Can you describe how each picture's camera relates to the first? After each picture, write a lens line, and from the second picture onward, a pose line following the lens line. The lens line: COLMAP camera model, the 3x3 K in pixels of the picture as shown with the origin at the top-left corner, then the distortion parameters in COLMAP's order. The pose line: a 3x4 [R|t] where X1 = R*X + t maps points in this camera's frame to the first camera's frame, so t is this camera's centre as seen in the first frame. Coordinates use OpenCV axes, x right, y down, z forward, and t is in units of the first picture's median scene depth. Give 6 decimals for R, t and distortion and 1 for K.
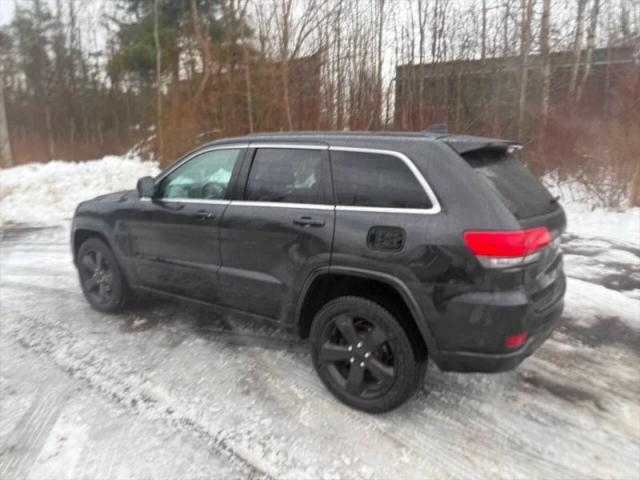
lens RADIAL K [[460.8, 0, 329.6], [0, 460.8, 220.7], [0, 0, 1]] dist [-0.002315, -0.001255]
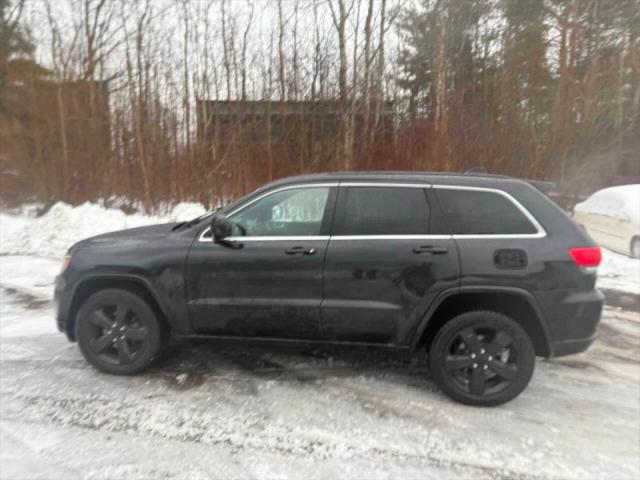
lens RADIAL K [[453.0, 0, 321.0], [0, 453.0, 218.2], [0, 0, 1]] dist [0.015559, -0.001534]
pose [[0.904623, -0.031272, 0.425065, -0.710634], [0.062968, 0.996167, -0.060722, -0.024016], [-0.421536, 0.081696, 0.903124, 0.080279]]
